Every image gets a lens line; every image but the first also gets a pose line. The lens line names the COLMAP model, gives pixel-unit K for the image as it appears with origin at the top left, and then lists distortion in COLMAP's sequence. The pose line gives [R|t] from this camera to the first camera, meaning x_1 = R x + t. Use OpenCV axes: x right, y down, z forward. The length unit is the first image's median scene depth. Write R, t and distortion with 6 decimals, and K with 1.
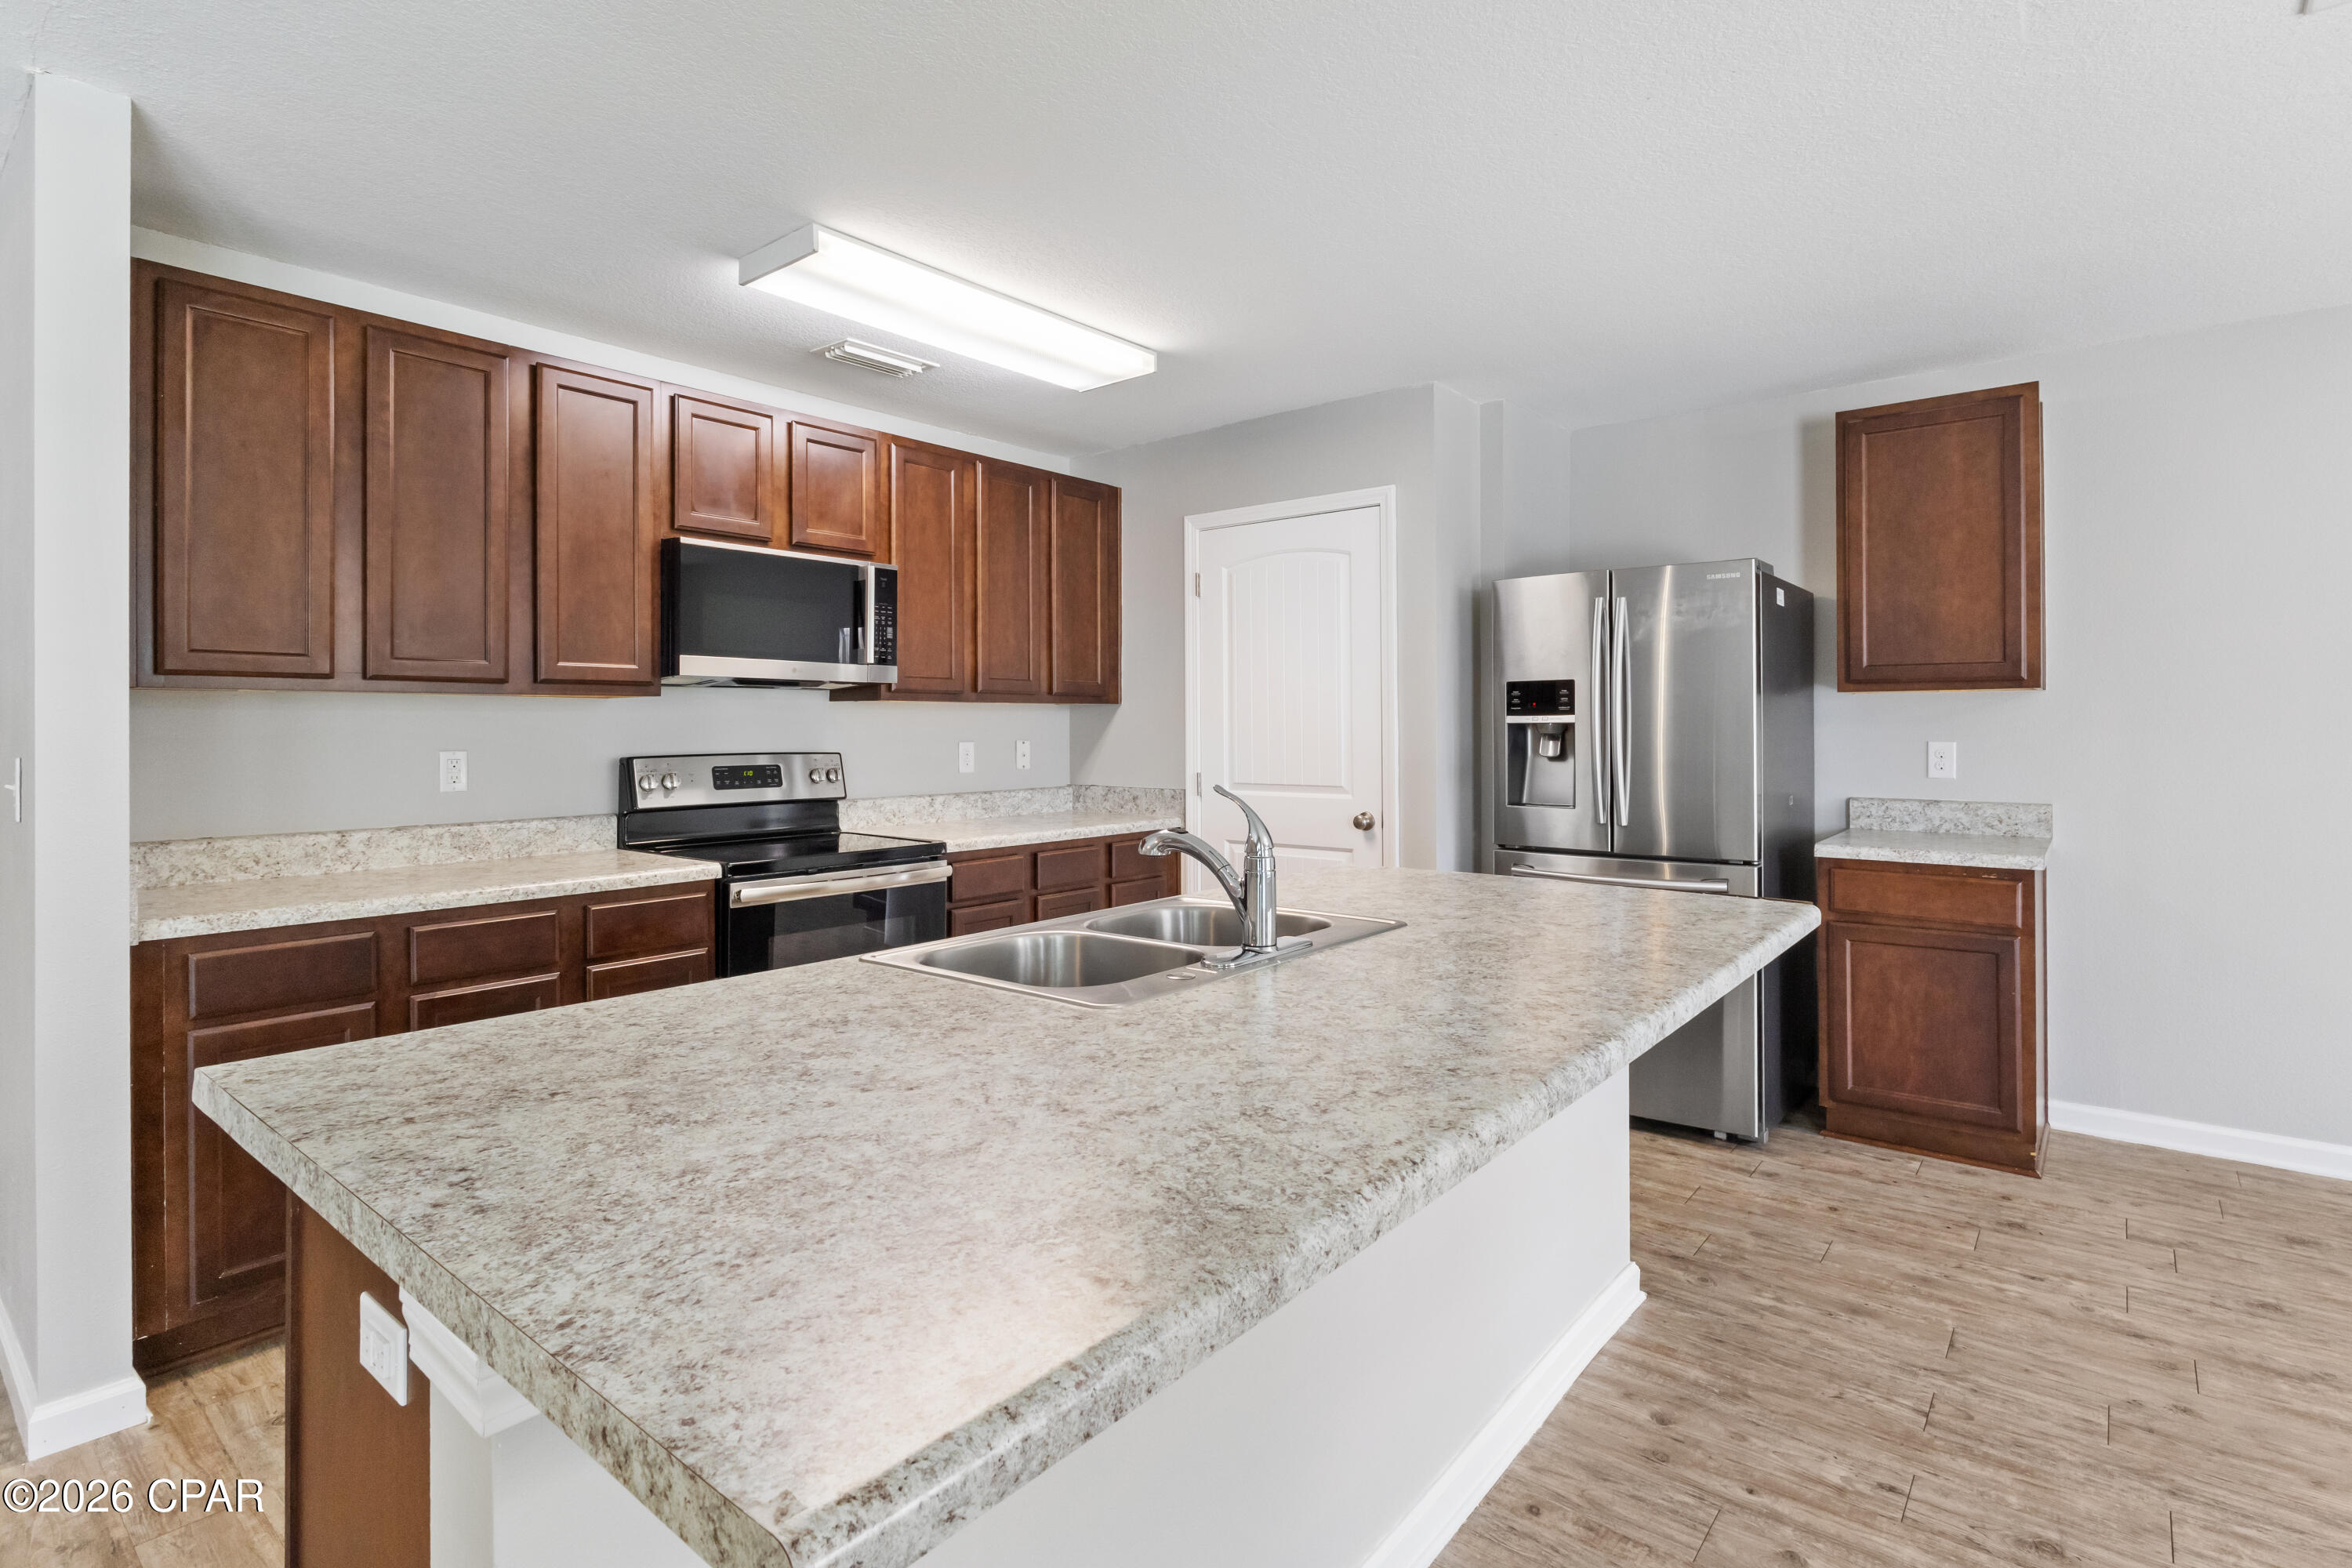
lens RADIAL K [[1143.9, 0, 1186.3], [0, 1143.9, 724.3], [0, 0, 1]] dist [-0.001896, -0.000106]
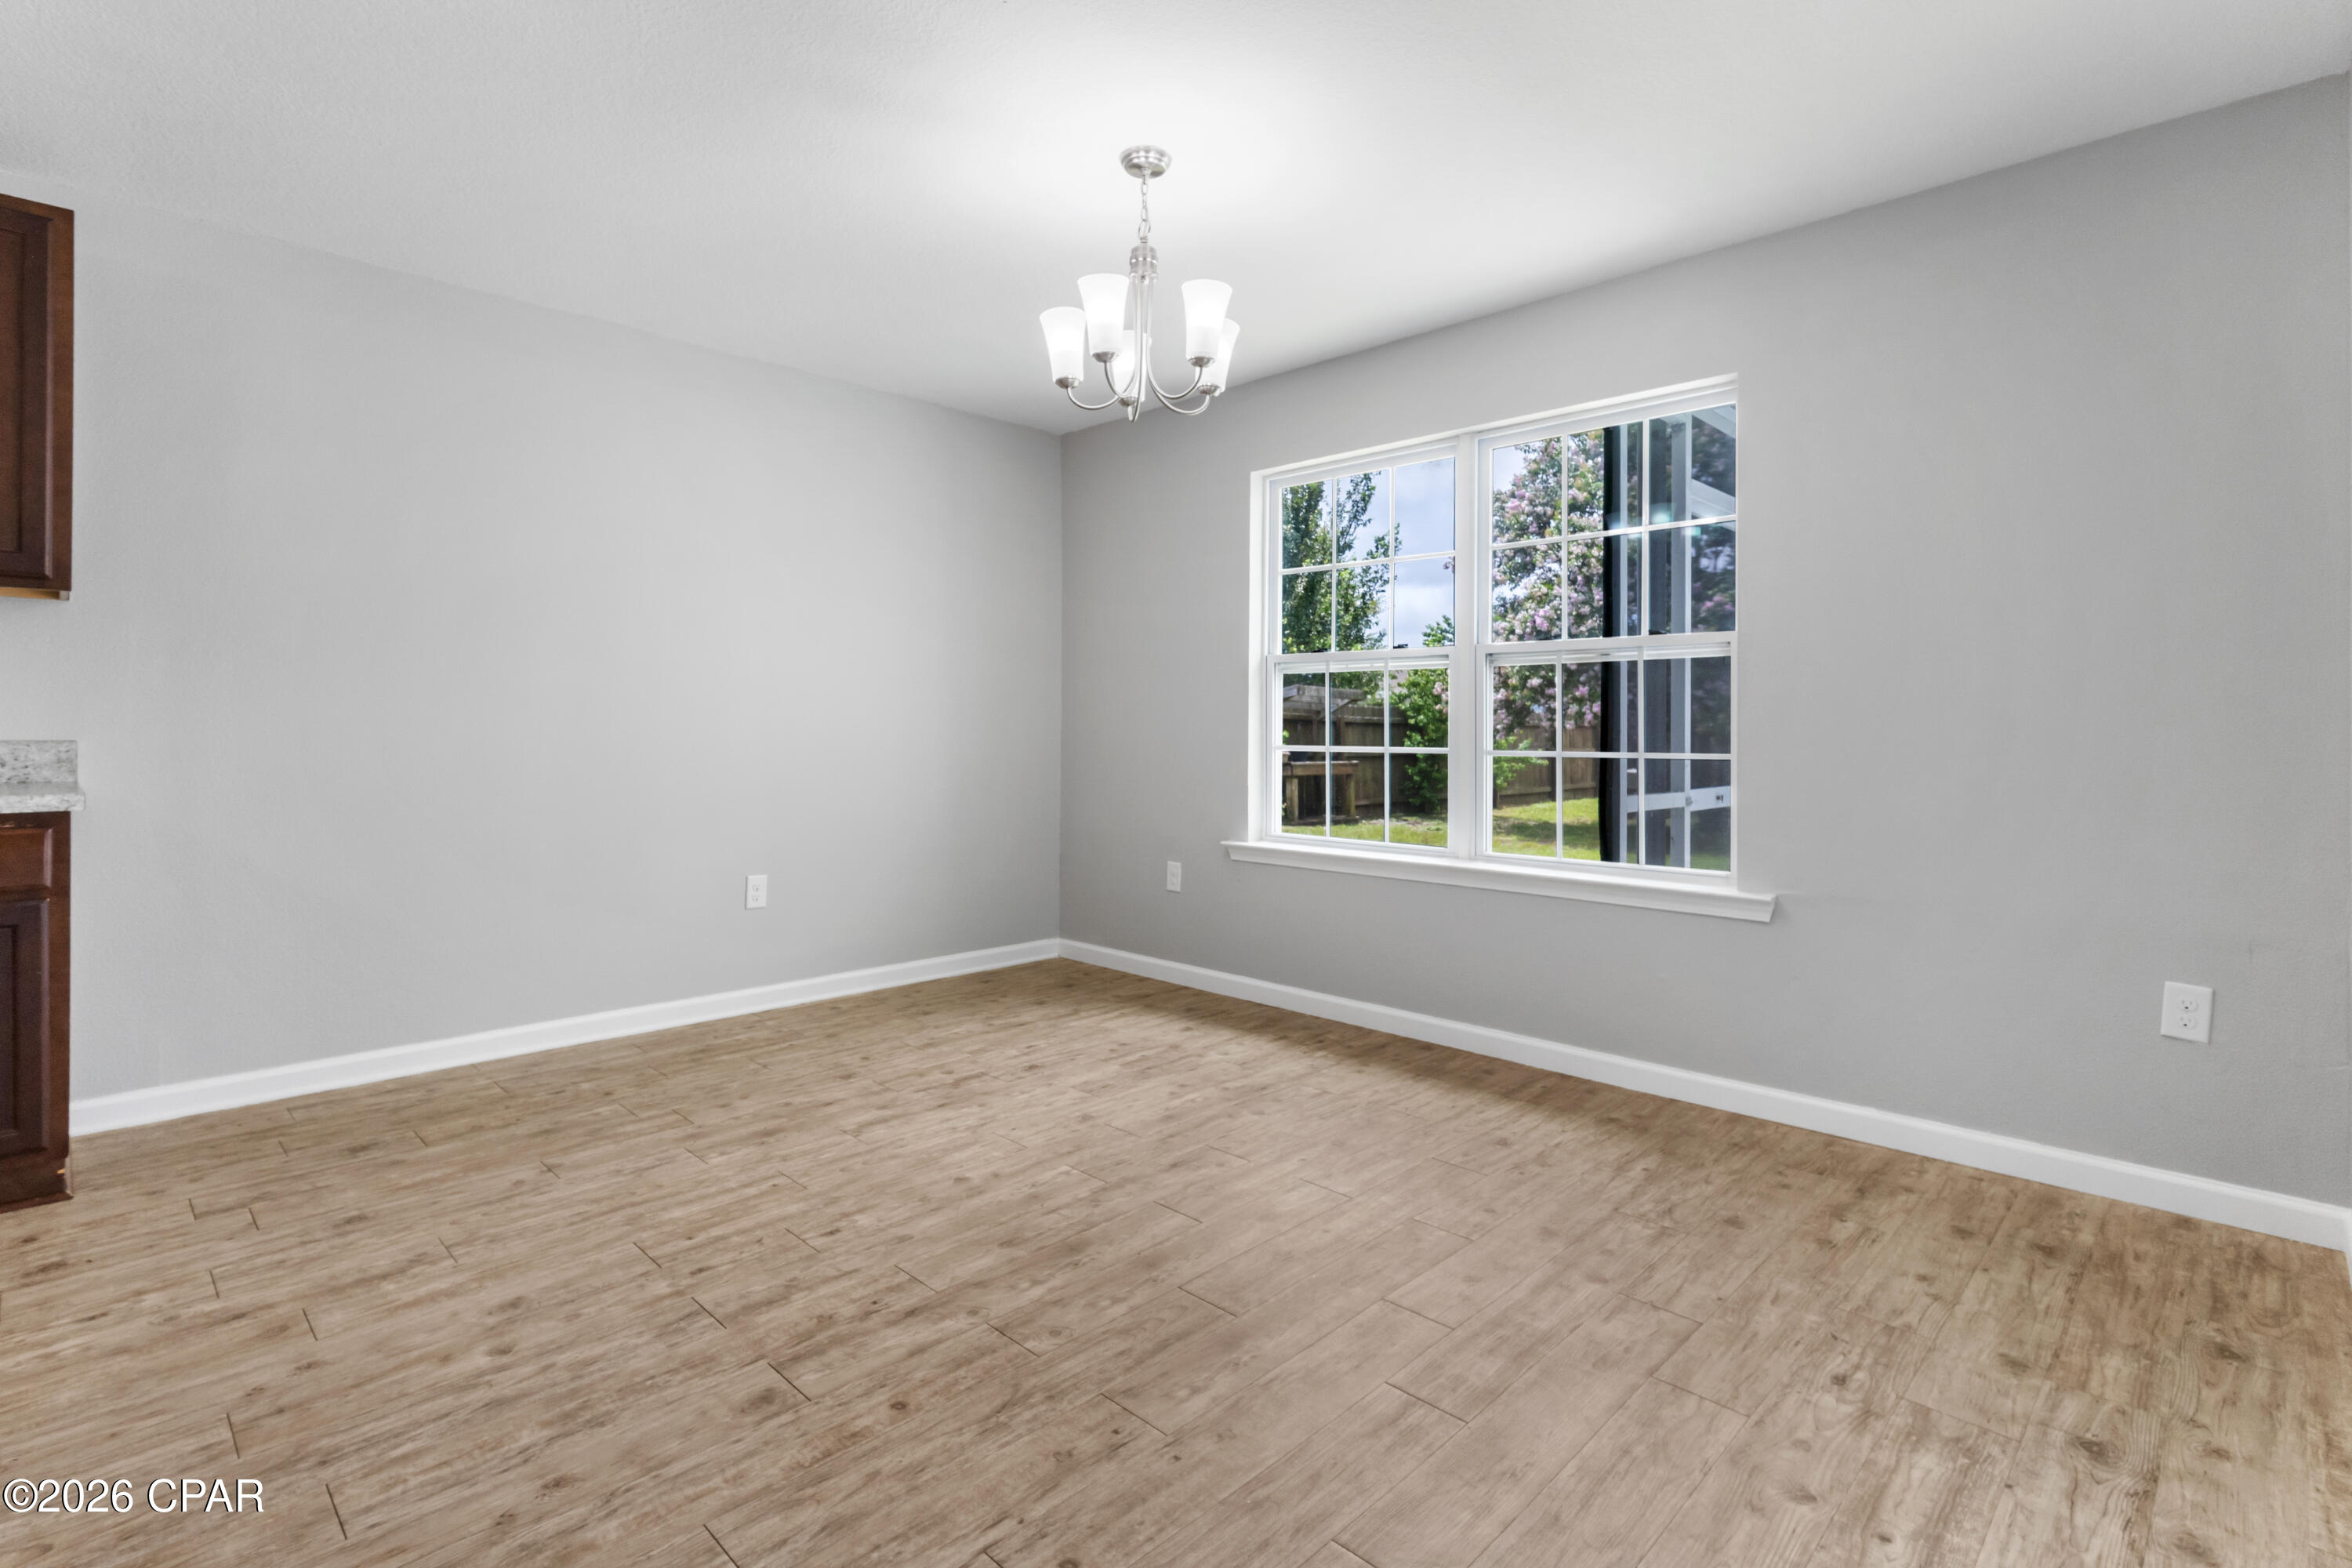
lens RADIAL K [[1110.2, 0, 1167.8], [0, 1110.2, 725.9], [0, 0, 1]] dist [-0.001726, -0.000514]
pose [[0.095050, 0.007250, 0.995446, 0.054747], [-0.008541, 0.999943, -0.006468, 0.075552], [-0.995436, -0.007888, 0.095107, 0.190693]]
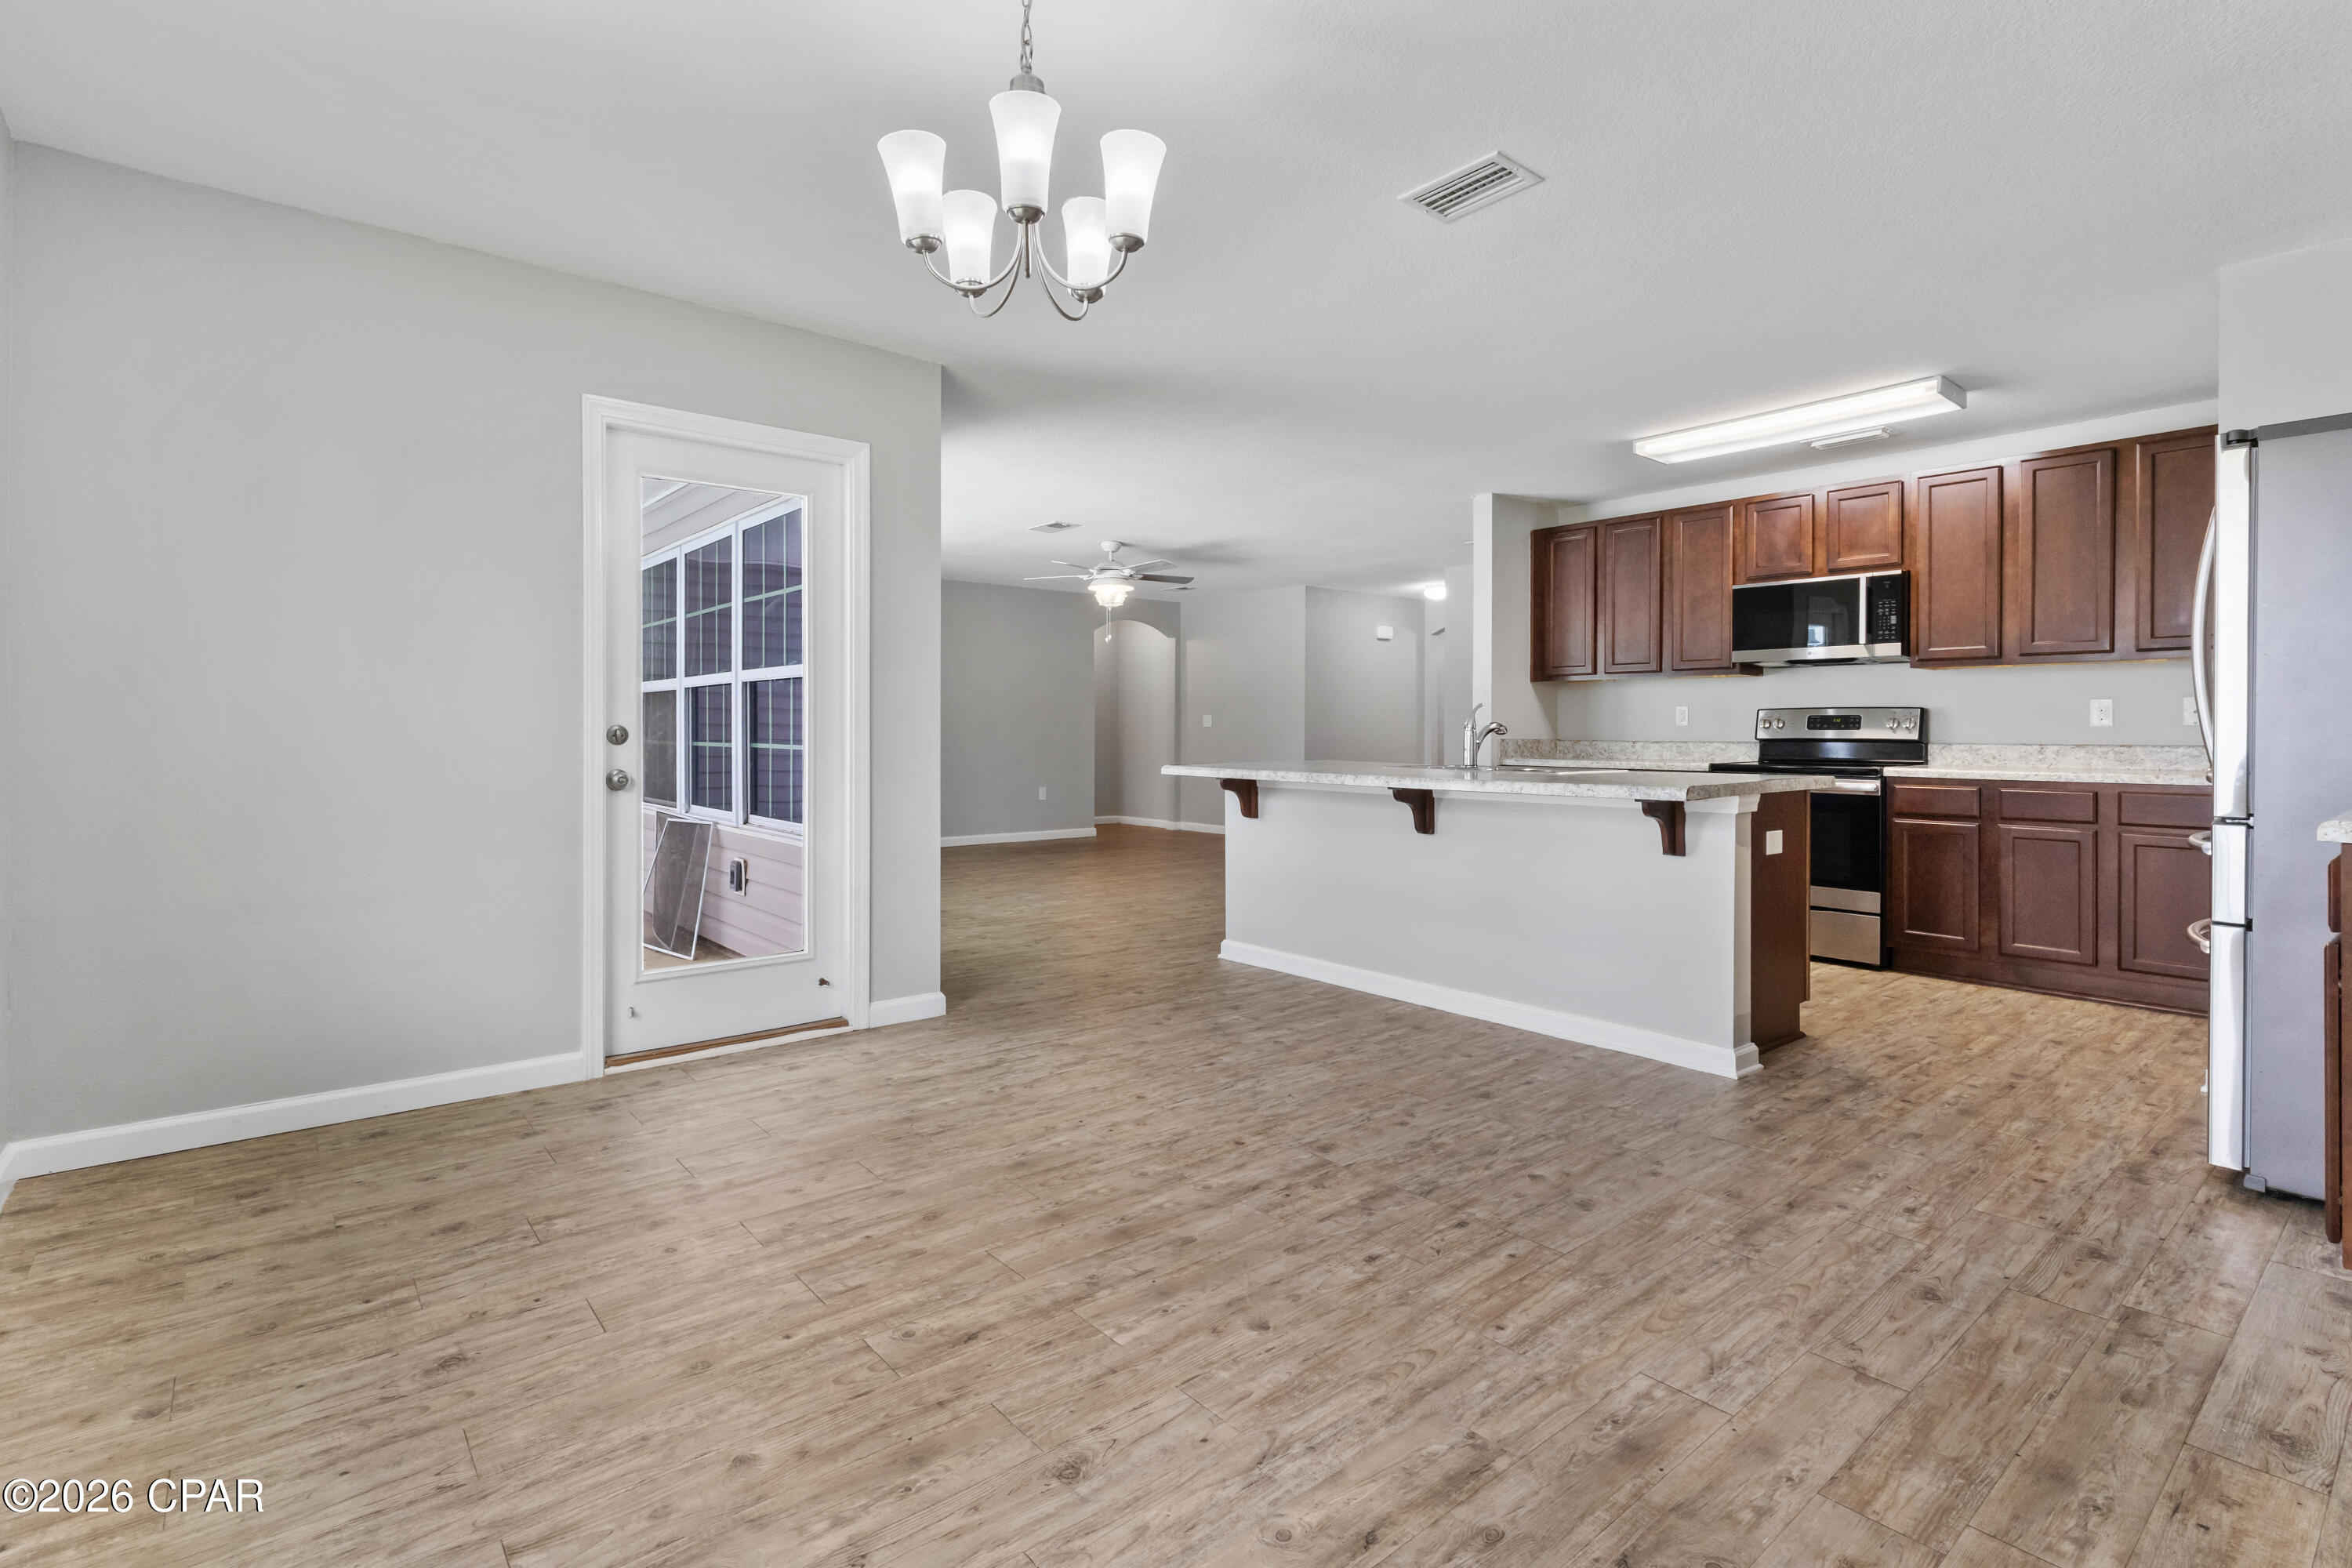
lens RADIAL K [[1110.2, 0, 1167.8], [0, 1110.2, 725.9], [0, 0, 1]] dist [-0.001726, -0.000514]
pose [[-0.191092, -0.001673, -0.981571, 1.678733], [-0.000383, 0.999999, -0.001630, 0.070913], [0.981572, 0.000065, -0.191093, 0.527346]]
